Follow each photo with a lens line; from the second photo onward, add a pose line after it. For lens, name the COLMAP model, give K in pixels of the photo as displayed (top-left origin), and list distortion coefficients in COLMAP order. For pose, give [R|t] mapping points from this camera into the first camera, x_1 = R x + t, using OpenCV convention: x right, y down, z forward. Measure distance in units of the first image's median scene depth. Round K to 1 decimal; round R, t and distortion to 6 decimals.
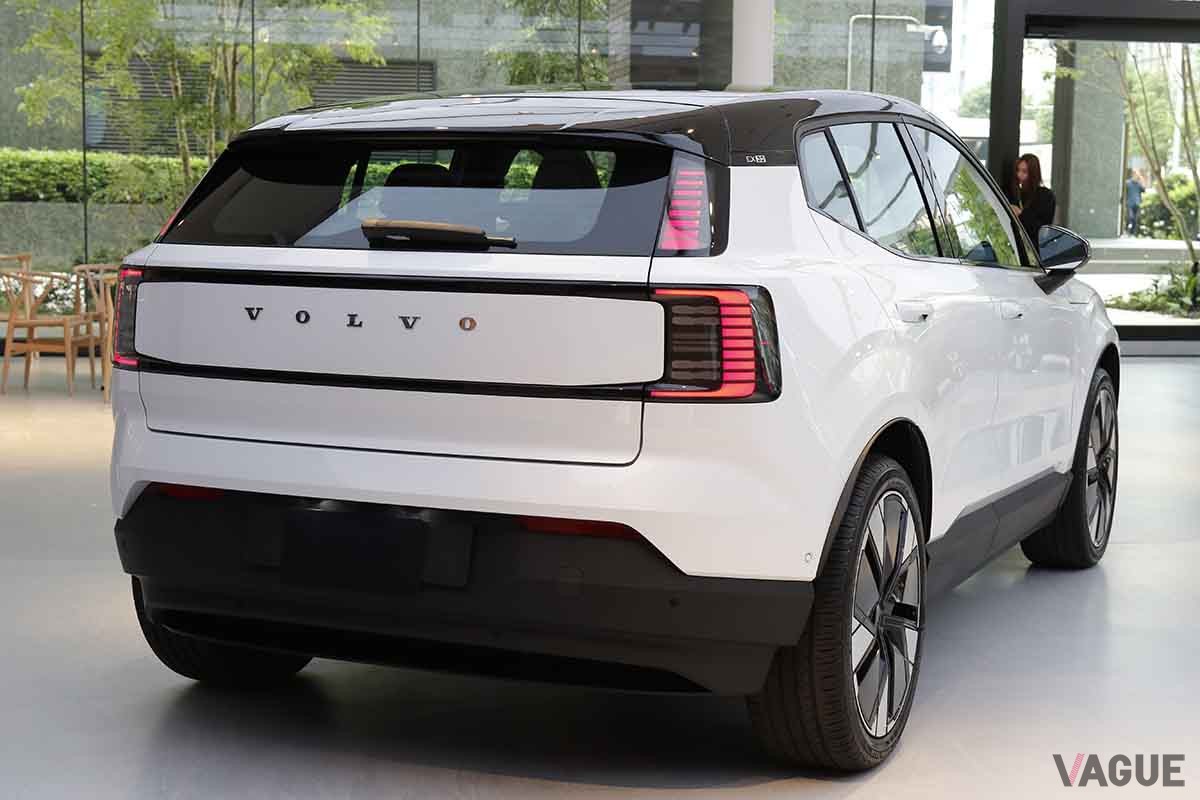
lens RADIAL K [[1919.1, 0, 600.0], [0, 1919.1, 400.9], [0, 0, 1]] dist [0.007965, 0.000000]
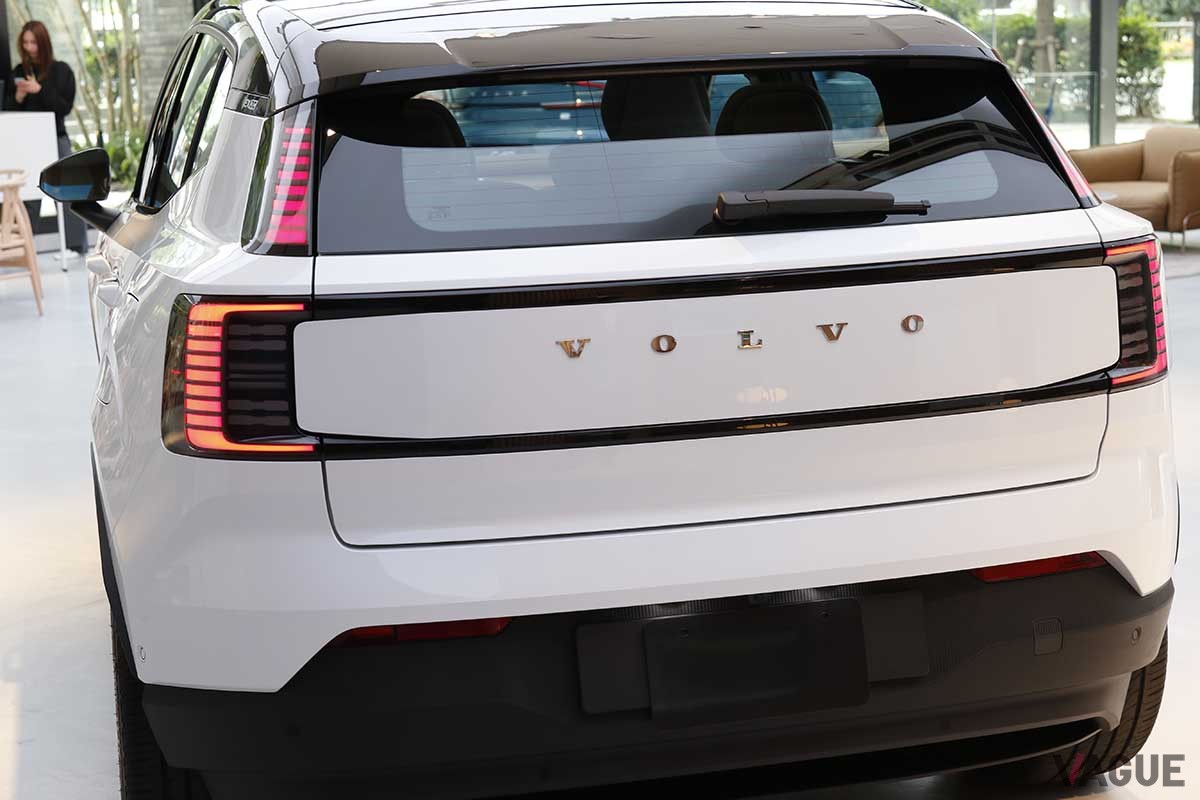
lens RADIAL K [[1919.1, 0, 600.1], [0, 1919.1, 391.3], [0, 0, 1]] dist [0.007965, 0.000000]
pose [[0.798246, -0.141641, 0.585441, -0.598796], [0.119387, 0.989880, 0.076706, -0.084602], [-0.590381, 0.008664, 0.807078, 0.480970]]
